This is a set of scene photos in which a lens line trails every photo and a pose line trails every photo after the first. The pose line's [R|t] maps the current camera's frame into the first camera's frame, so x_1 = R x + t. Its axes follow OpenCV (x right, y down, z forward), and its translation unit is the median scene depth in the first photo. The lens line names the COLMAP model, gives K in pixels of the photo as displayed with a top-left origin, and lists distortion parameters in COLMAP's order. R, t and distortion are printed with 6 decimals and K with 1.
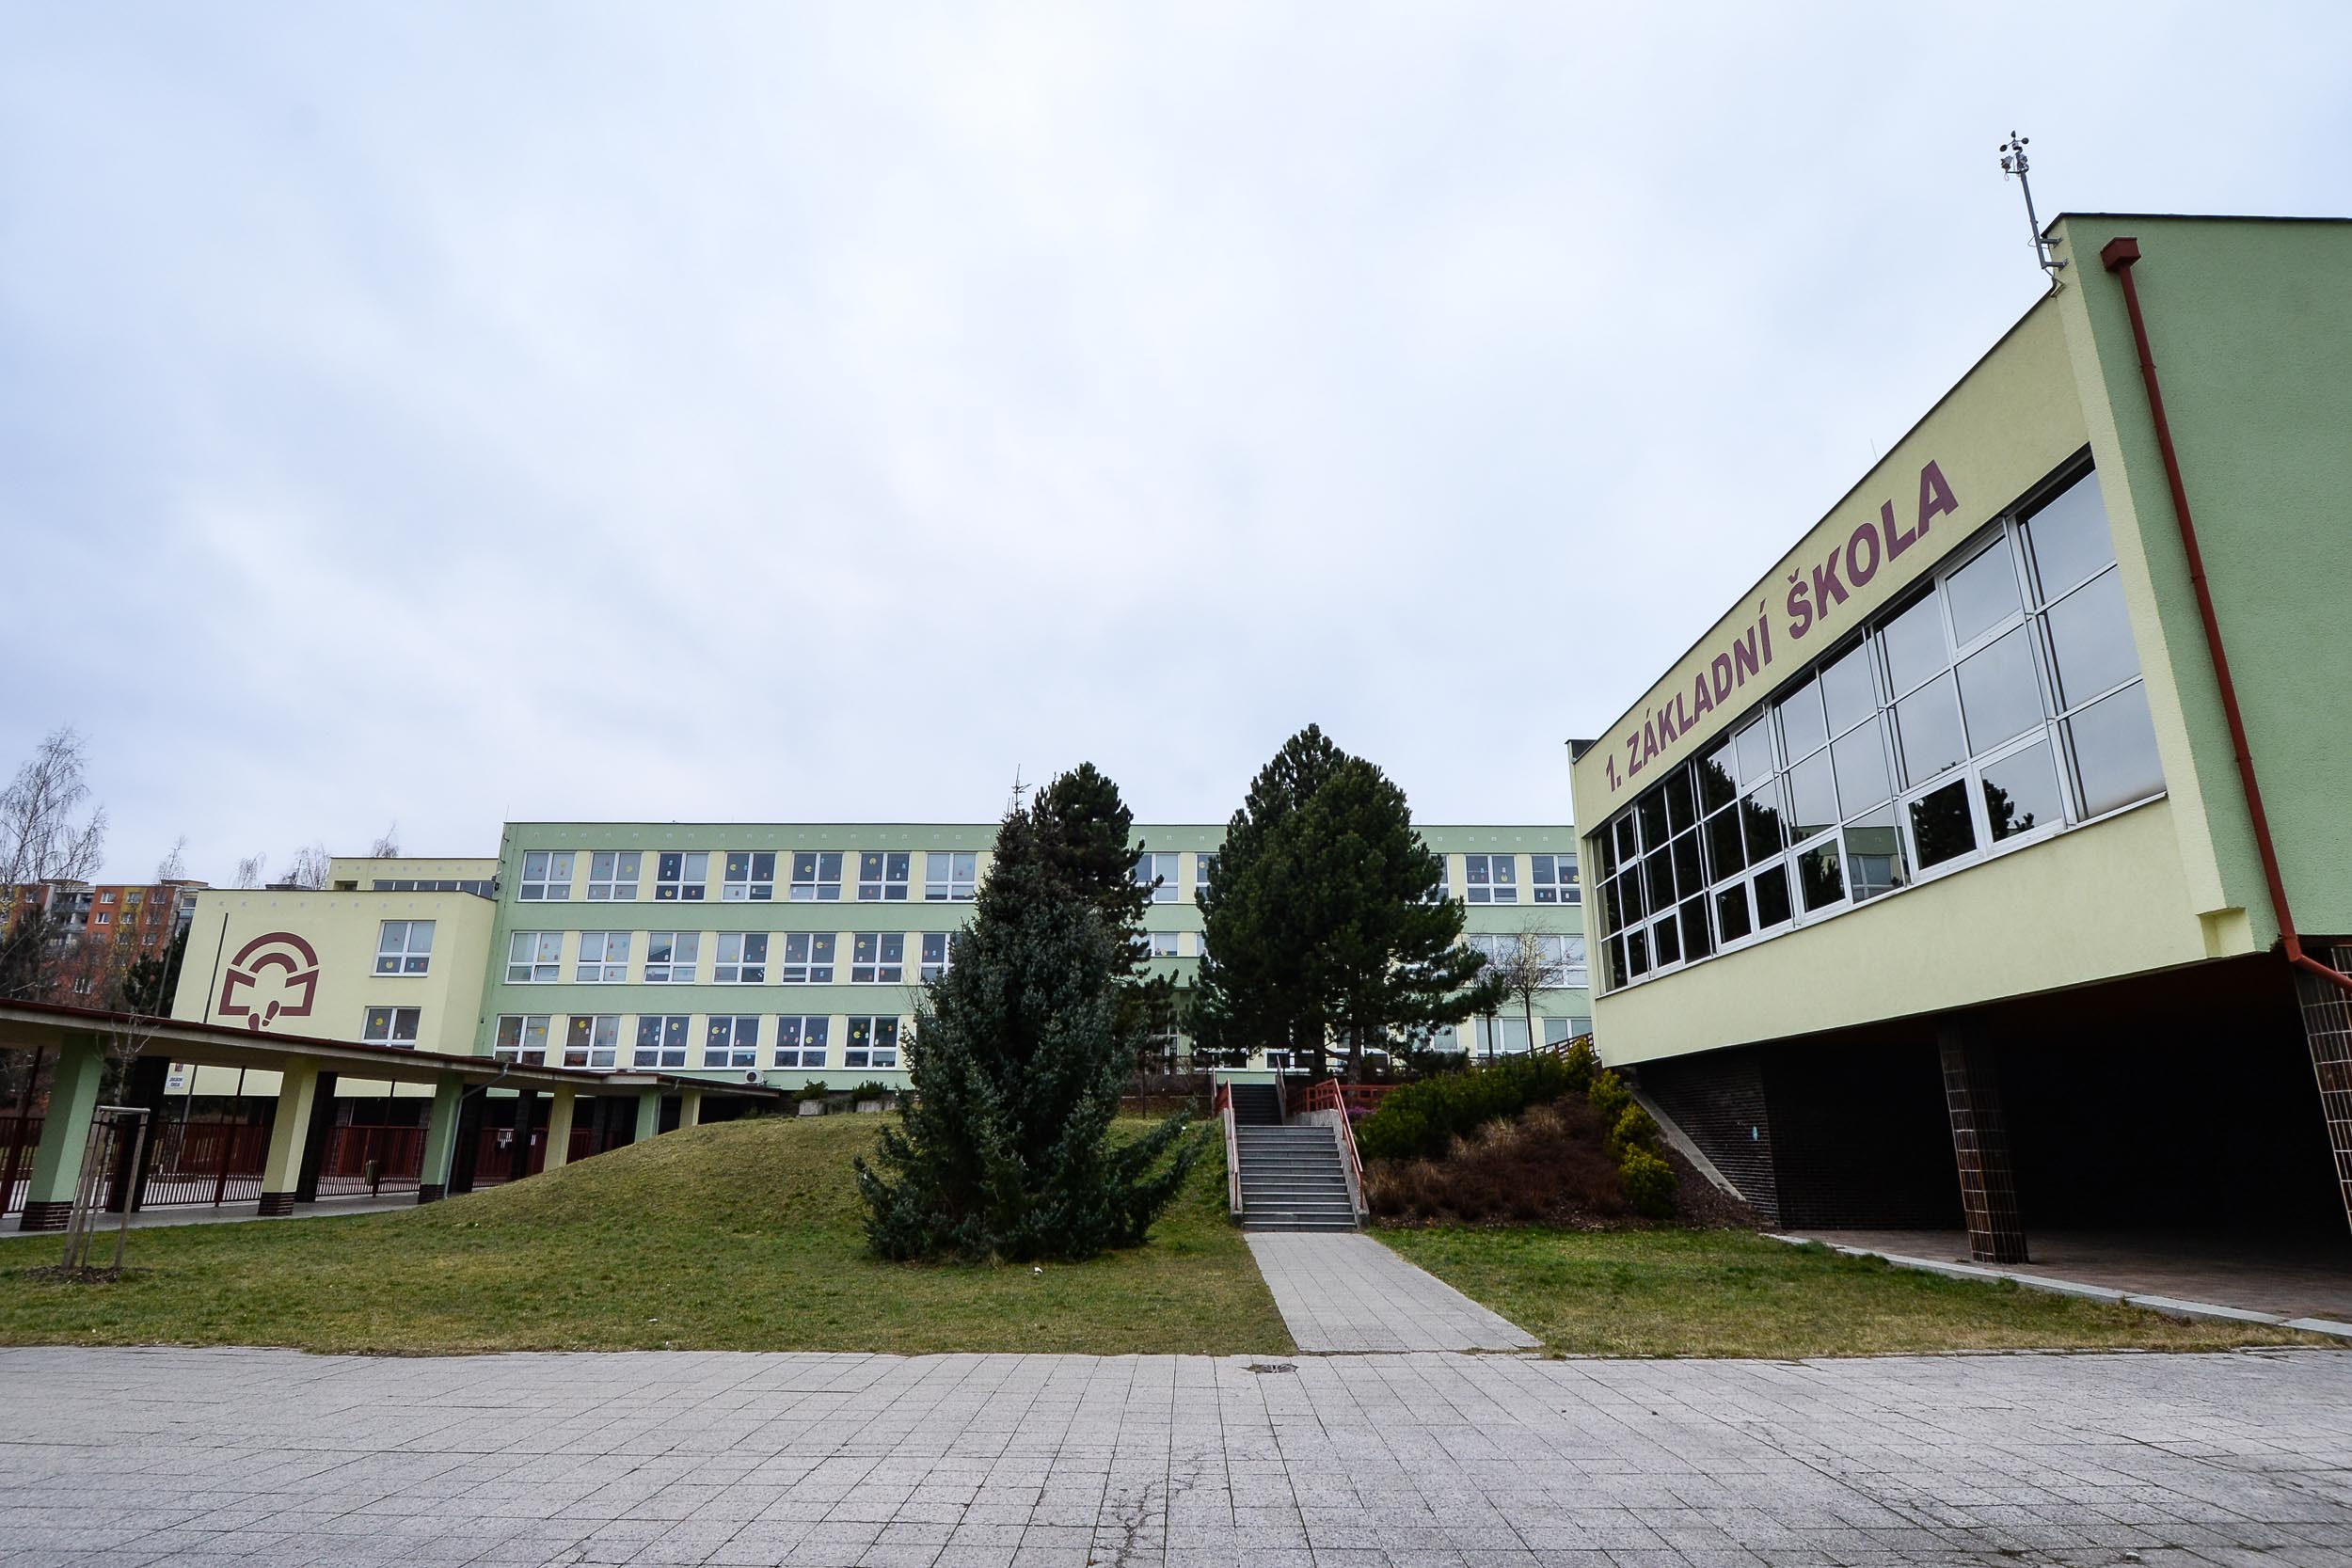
lens RADIAL K [[1212.3, 0, 1176.2], [0, 1212.3, 803.3], [0, 0, 1]] dist [0.003945, -0.024624]
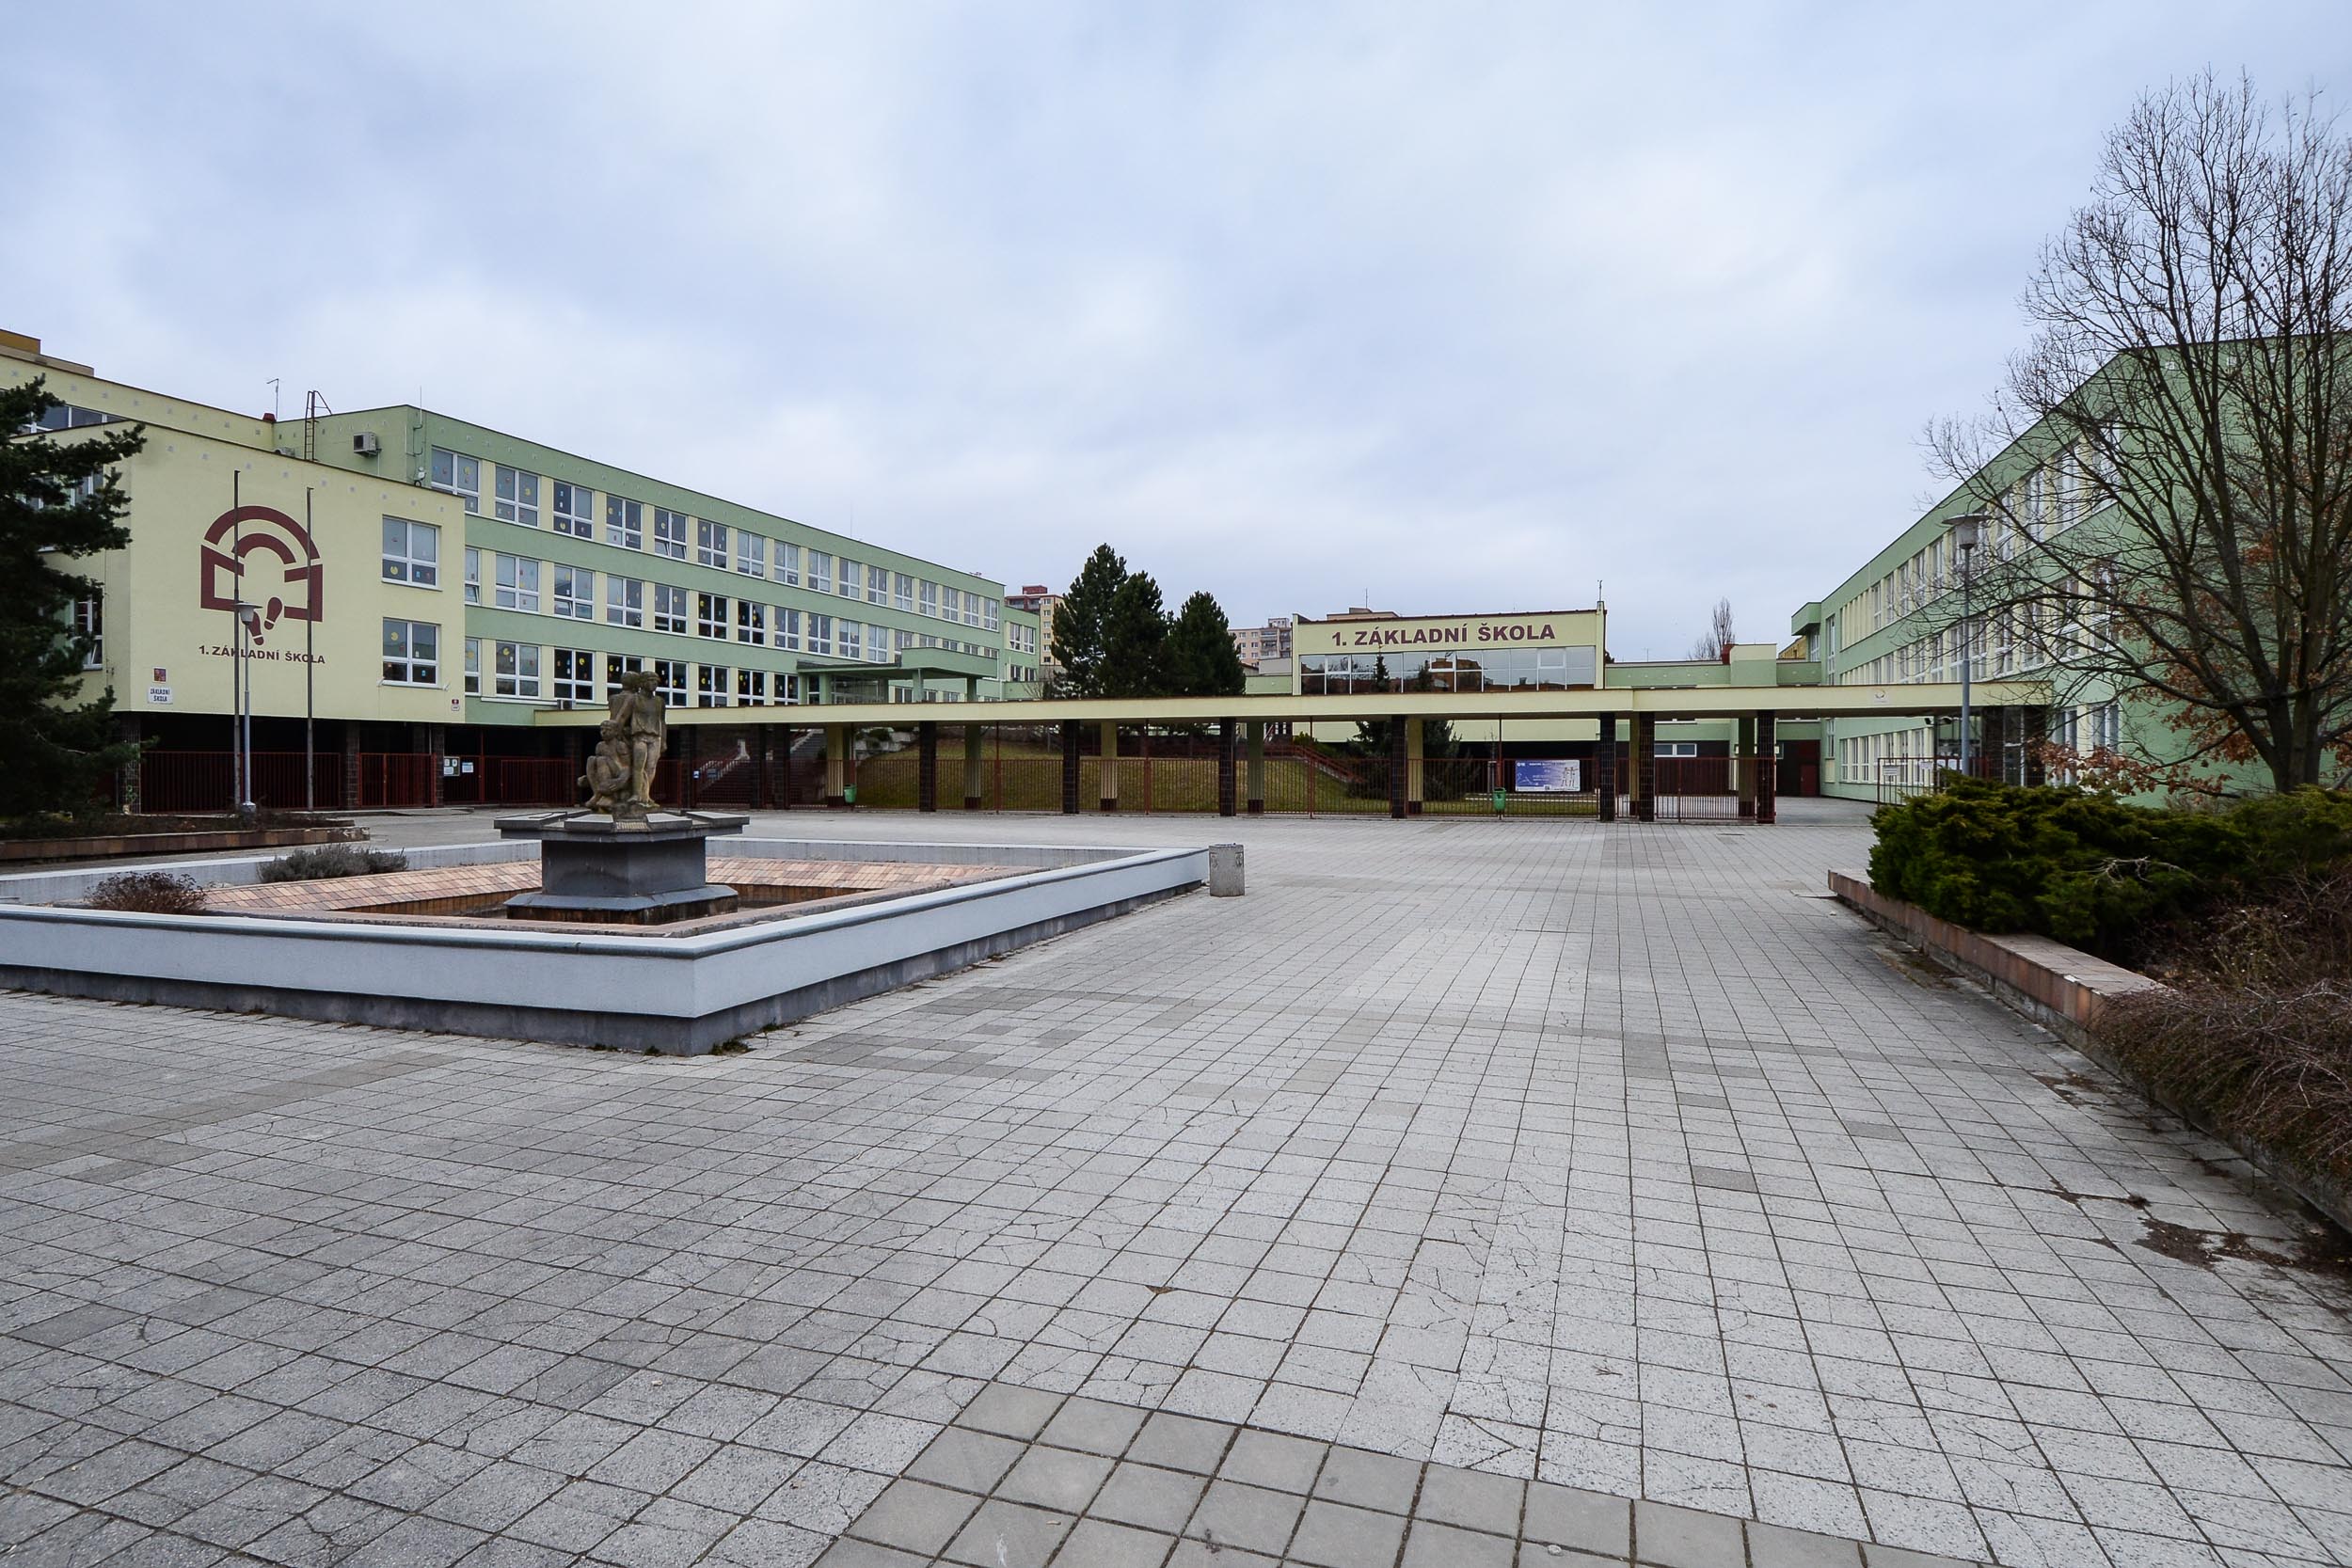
lens RADIAL K [[1212.3, 0, 1176.2], [0, 1212.3, 803.3], [0, 0, 1]] dist [0.003945, -0.024624]
pose [[0.350306, -0.026126, 0.936271, -1.203325], [-0.253036, 0.959803, 0.121456, 0.046476], [-0.901809, -0.279457, 0.329613, 0.169842]]
